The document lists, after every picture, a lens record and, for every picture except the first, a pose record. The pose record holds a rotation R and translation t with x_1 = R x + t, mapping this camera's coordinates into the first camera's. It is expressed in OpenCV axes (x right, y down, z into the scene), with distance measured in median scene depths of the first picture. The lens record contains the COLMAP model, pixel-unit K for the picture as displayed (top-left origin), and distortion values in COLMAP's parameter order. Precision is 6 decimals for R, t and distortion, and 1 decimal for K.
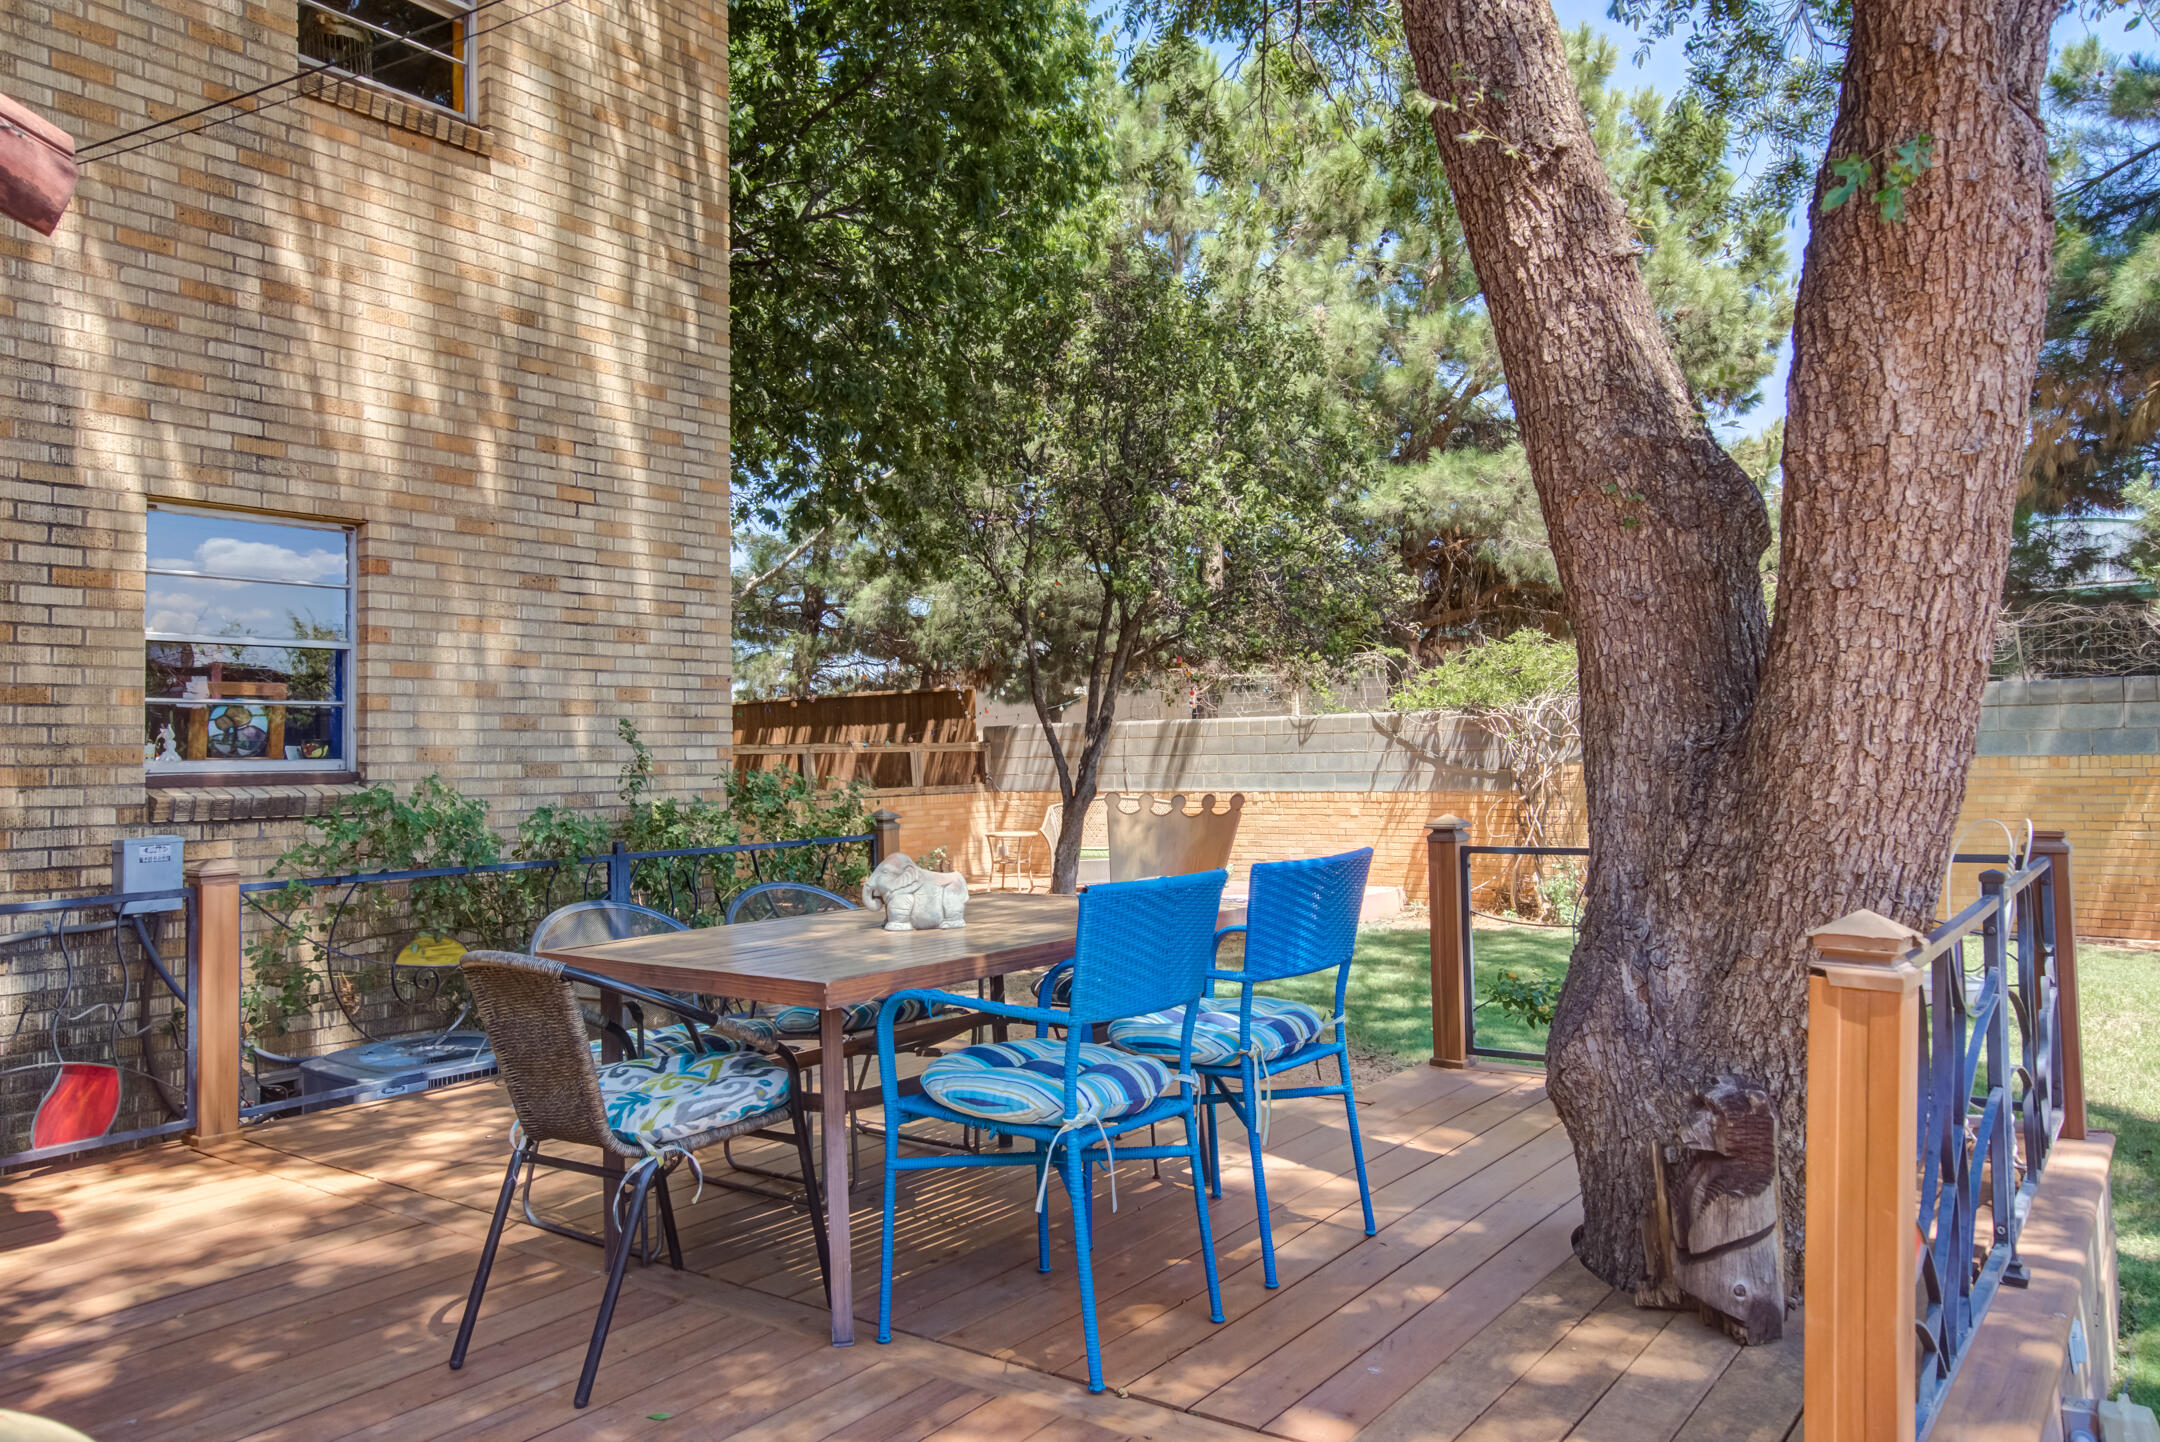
lens RADIAL K [[1495.7, 0, 1075.2], [0, 1495.7, 708.2], [0, 0, 1]] dist [-0.010219, -0.004001]
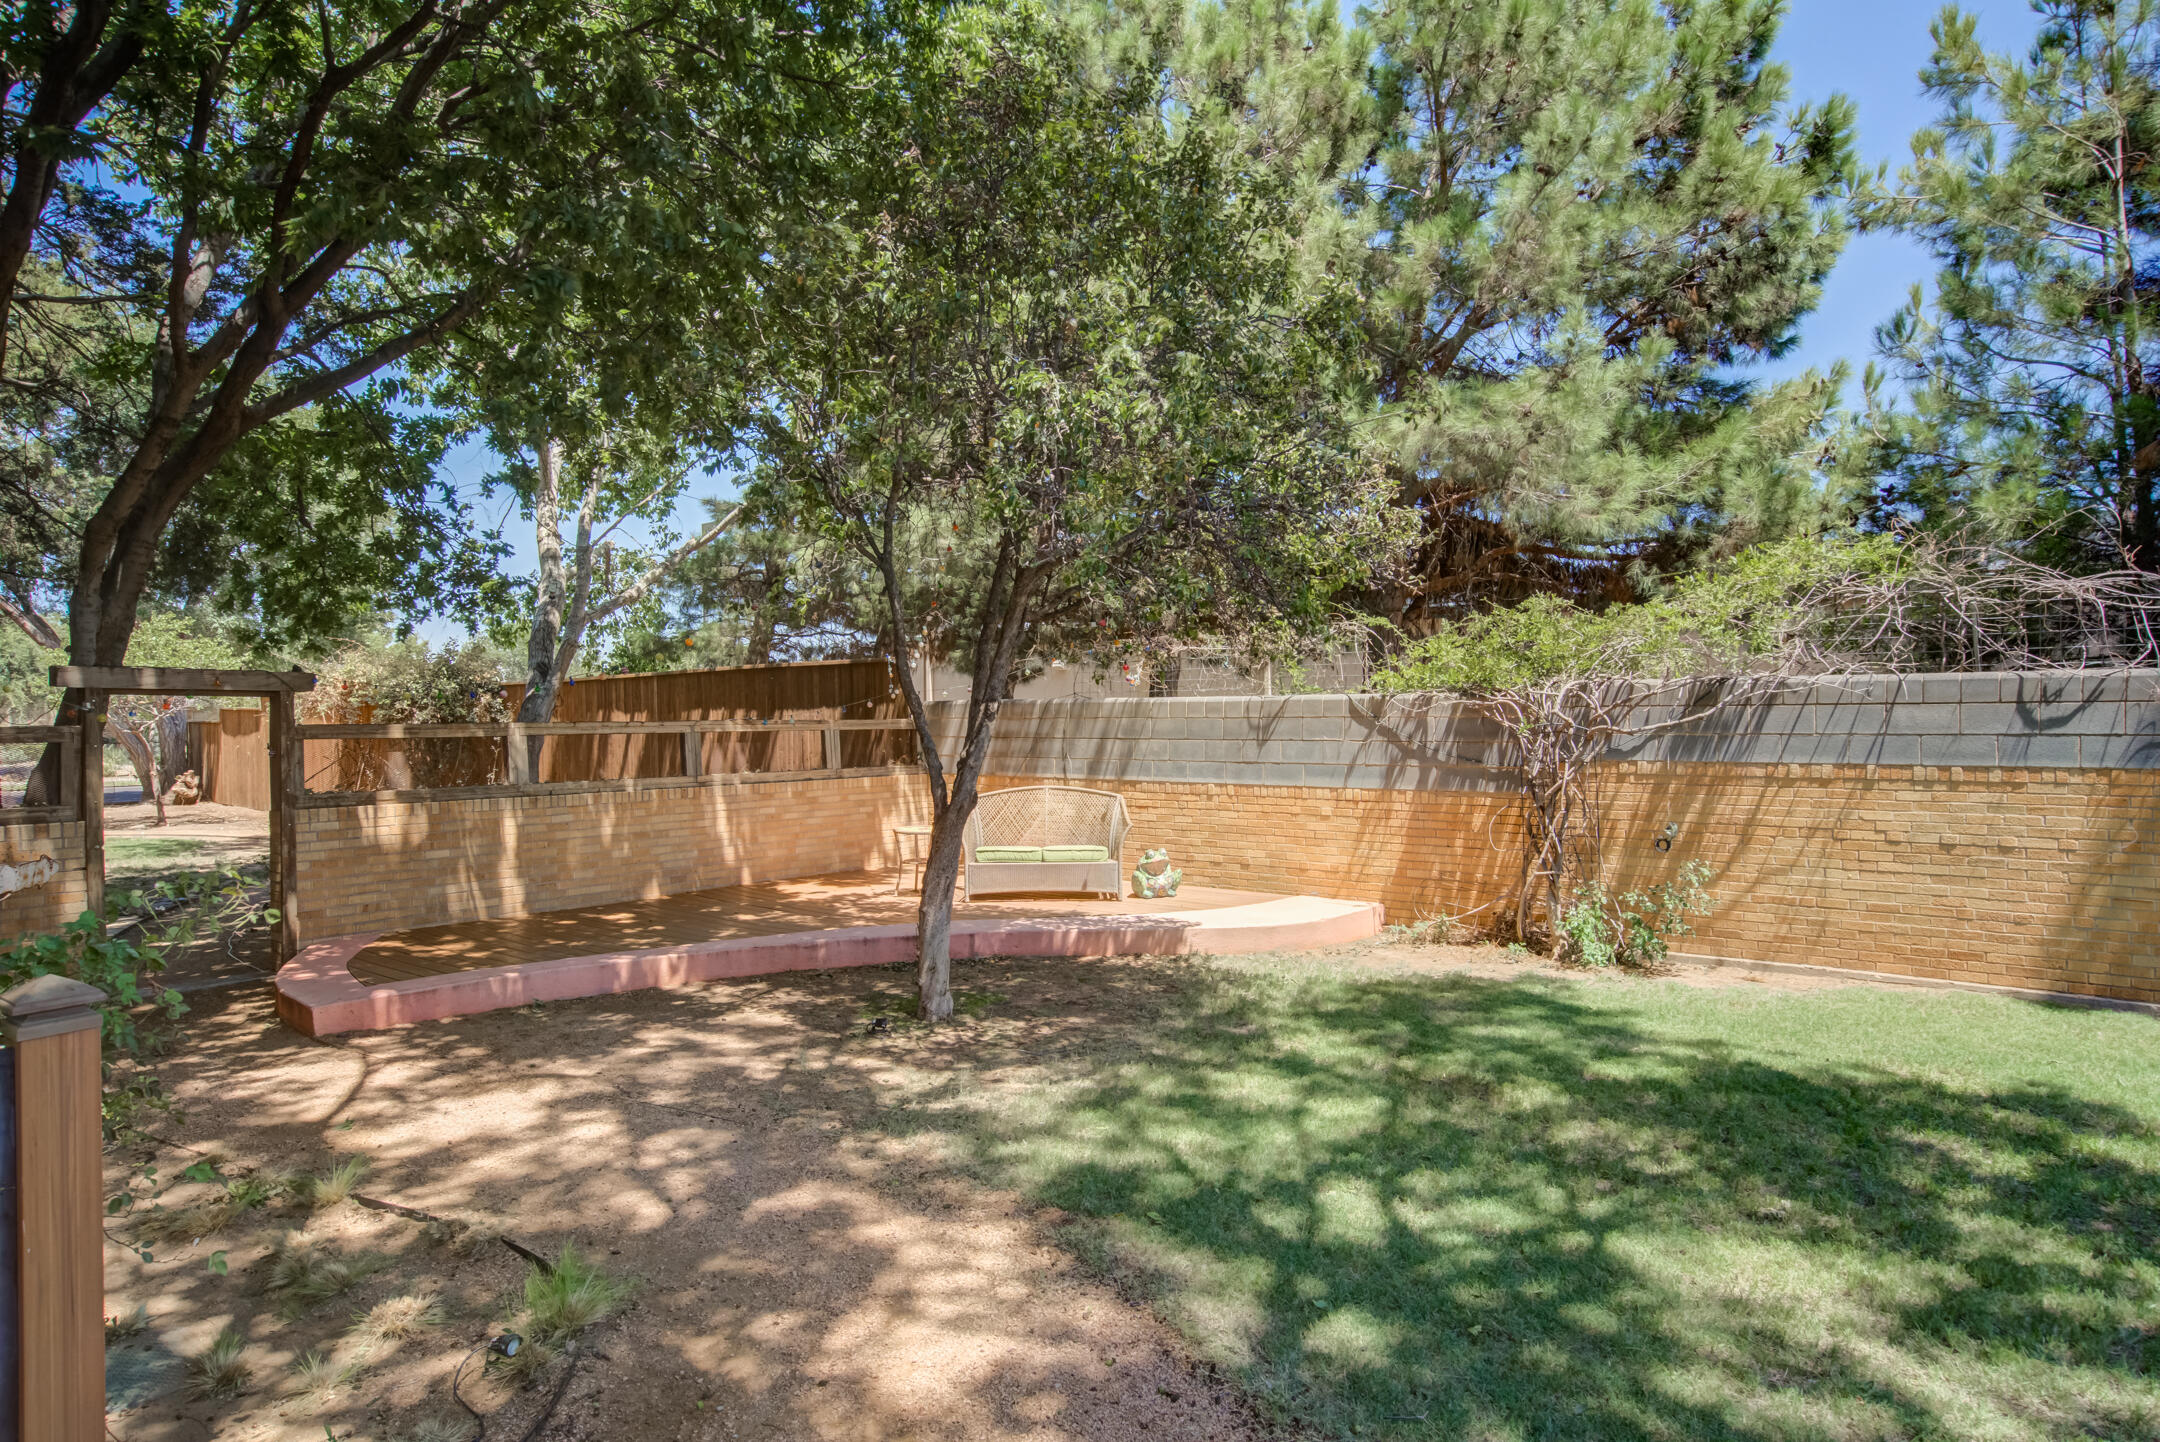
lens RADIAL K [[1224.2, 0, 1081.2], [0, 1224.2, 732.4], [0, 0, 1]] dist [-0.006682, 0.000914]
pose [[0.999854, 0.013211, -0.010831, 0.057141], [-0.012716, 0.998924, 0.044606, -0.004459], [0.011409, -0.044462, 0.998946, 0.317276]]
